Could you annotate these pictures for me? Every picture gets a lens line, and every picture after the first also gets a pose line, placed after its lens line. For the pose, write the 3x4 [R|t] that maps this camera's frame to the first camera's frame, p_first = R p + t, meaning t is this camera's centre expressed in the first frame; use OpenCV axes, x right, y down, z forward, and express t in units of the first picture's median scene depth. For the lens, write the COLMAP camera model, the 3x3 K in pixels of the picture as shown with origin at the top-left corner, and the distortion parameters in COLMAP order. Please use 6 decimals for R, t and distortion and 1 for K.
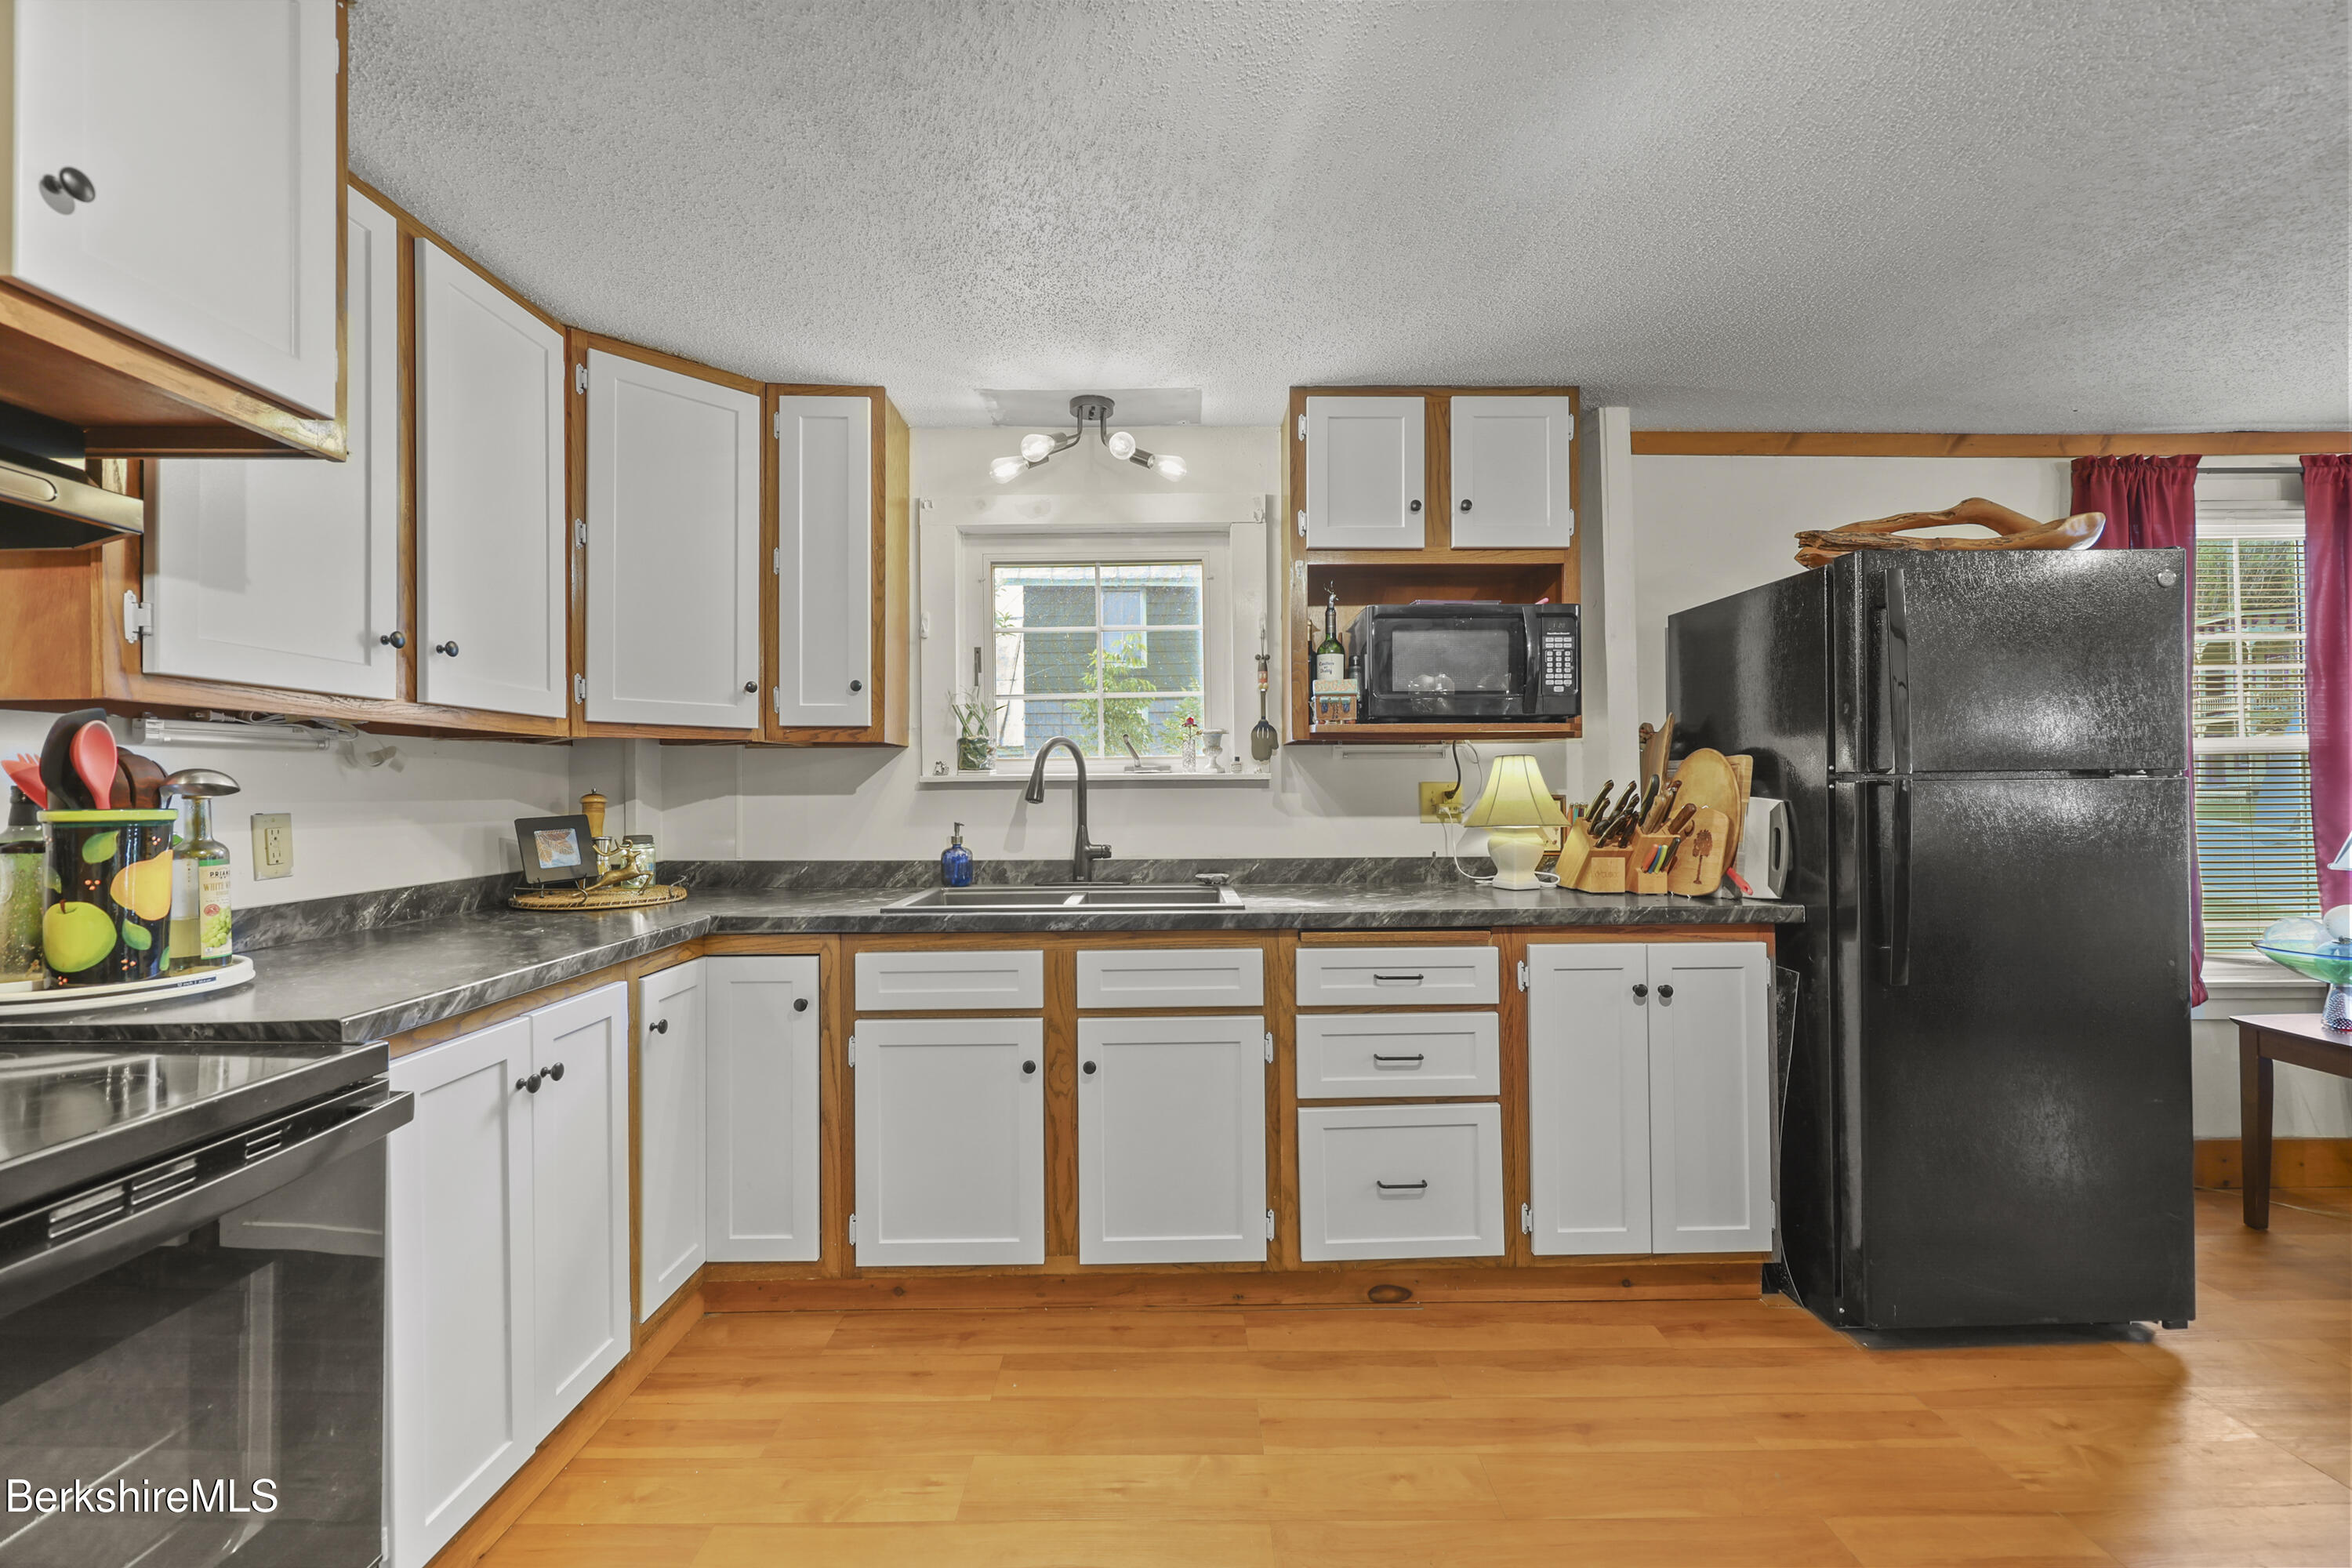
lens RADIAL K [[950.4, 0, 1176.0], [0, 950.4, 790.0], [0, 0, 1]] dist [-0.001259, -0.000143]
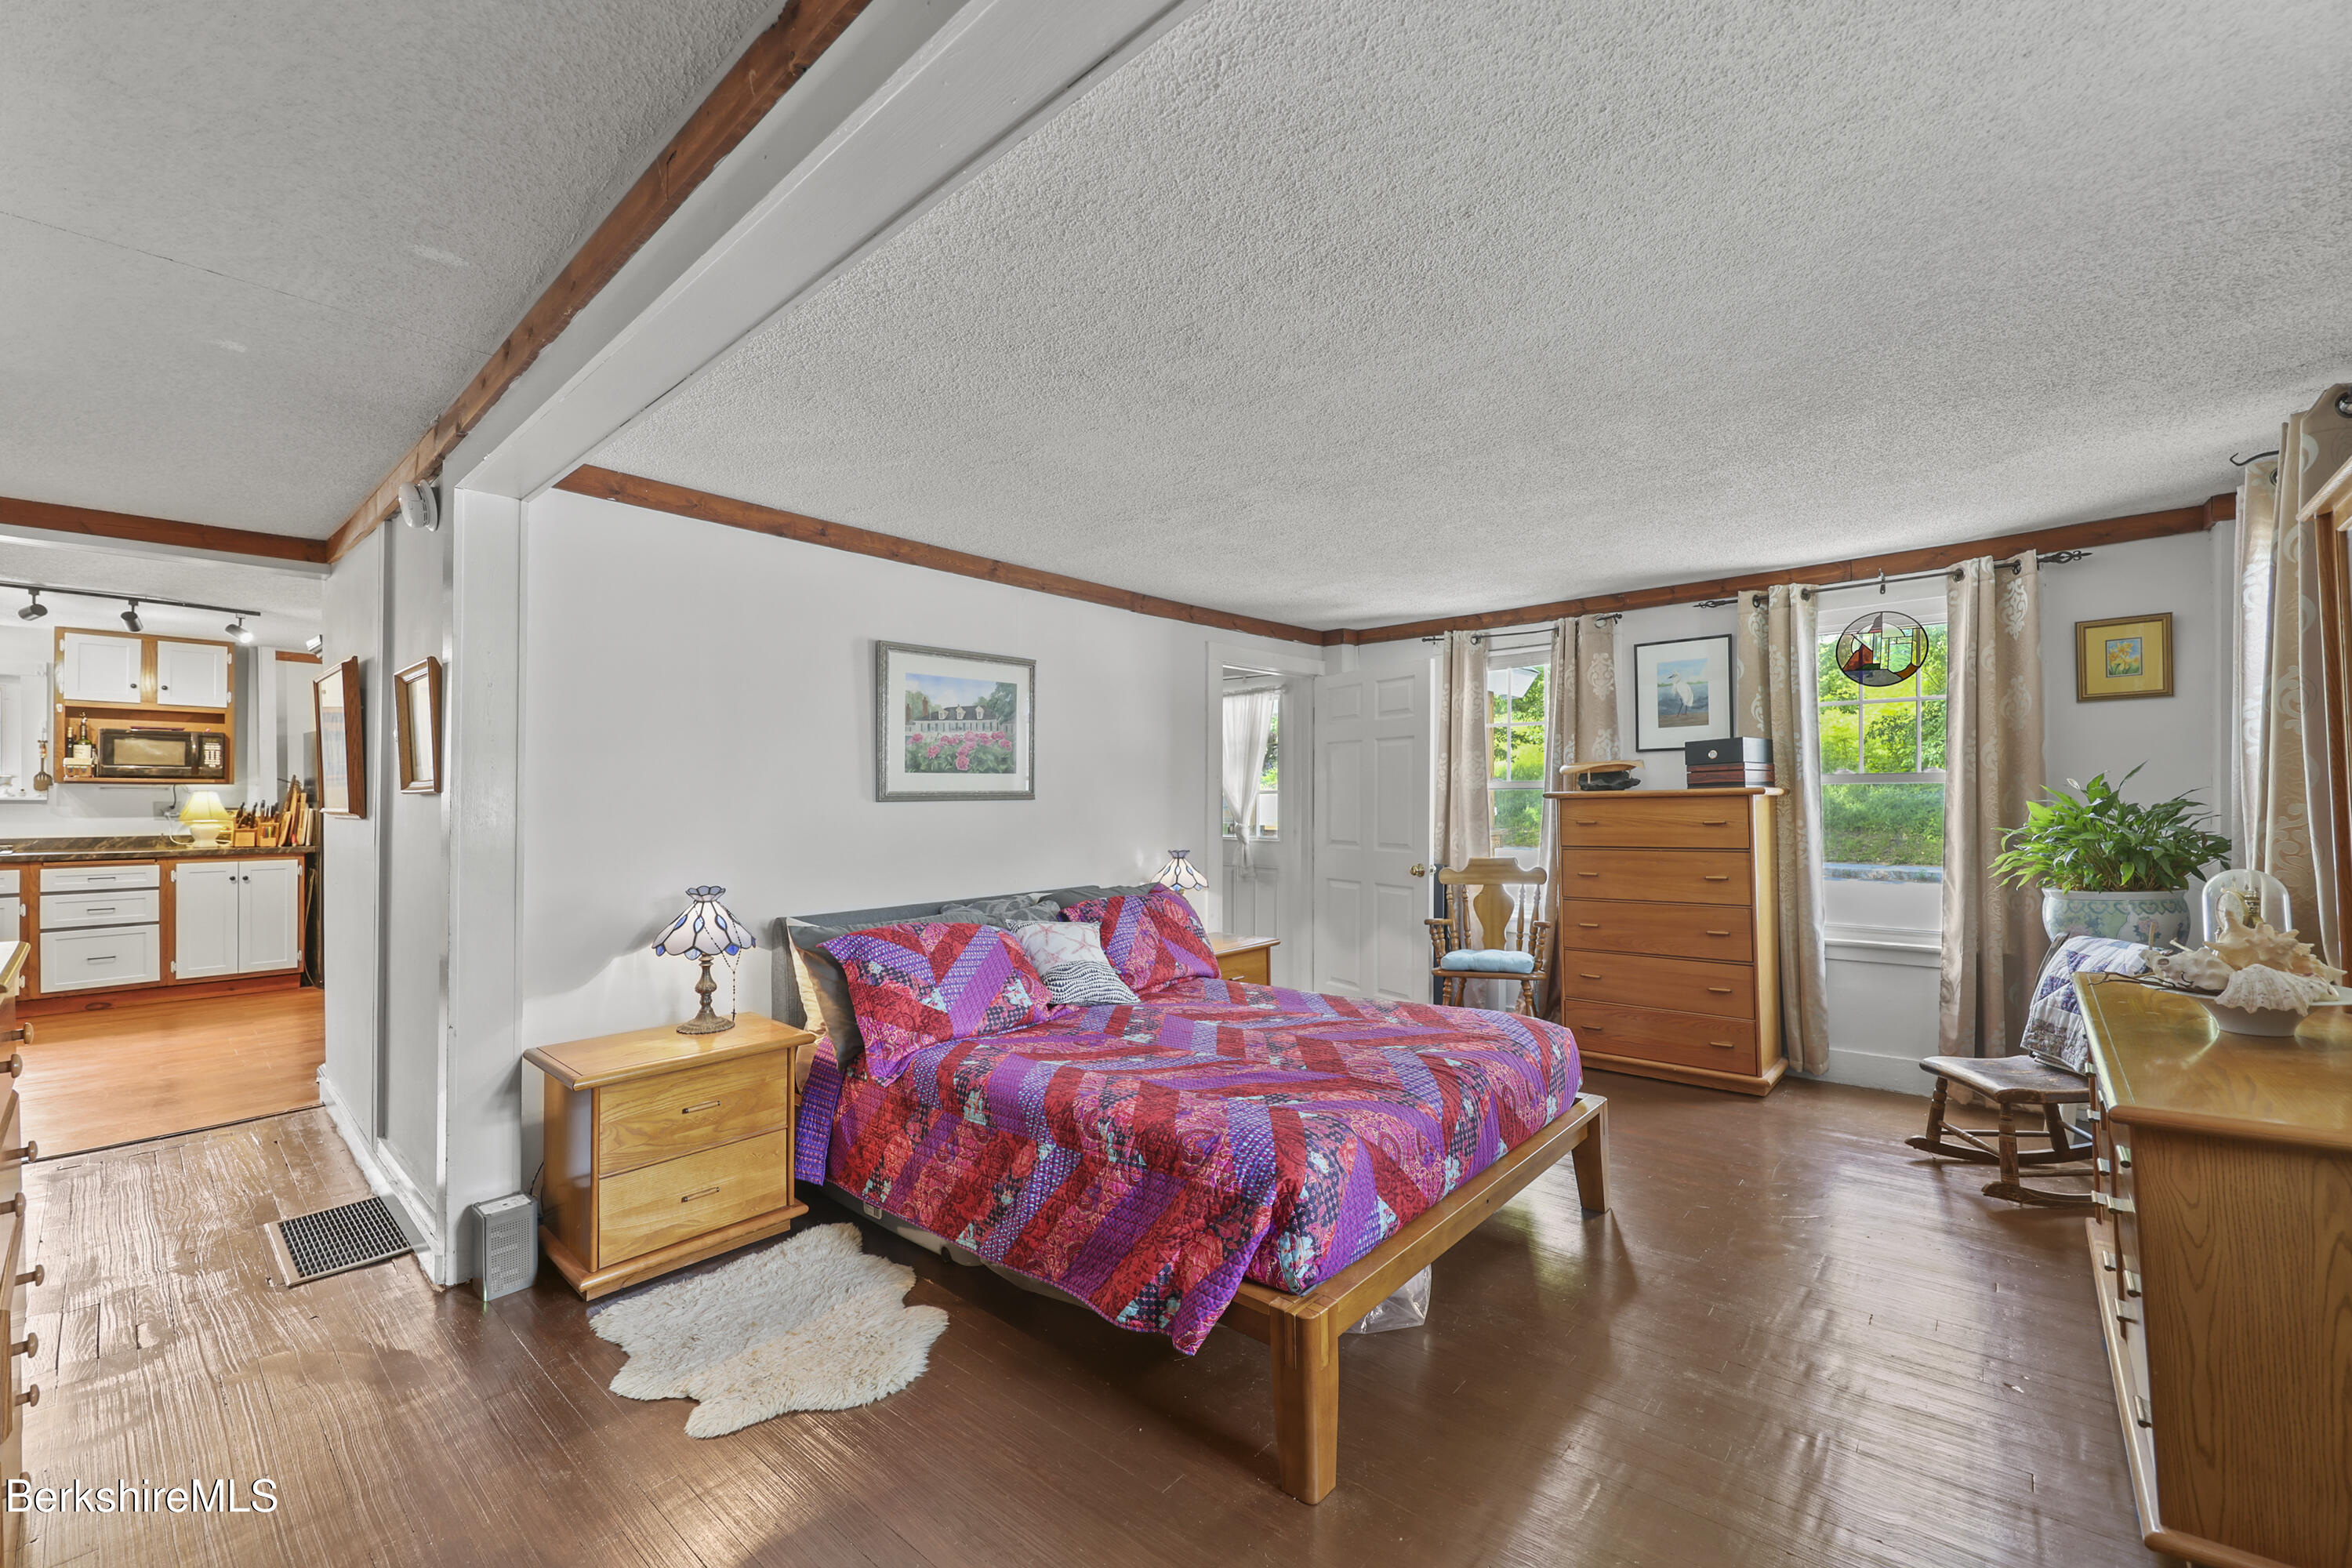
lens RADIAL K [[950.4, 0, 1182.3], [0, 950.4, 800.6], [0, 0, 1]] dist [-0.001259, -0.000143]
pose [[0.669067, 0.004629, 0.743188, 0.242691], [-0.010291, 0.999942, 0.003037, -0.046562], [-0.743131, -0.009680, 0.669076, -2.505866]]
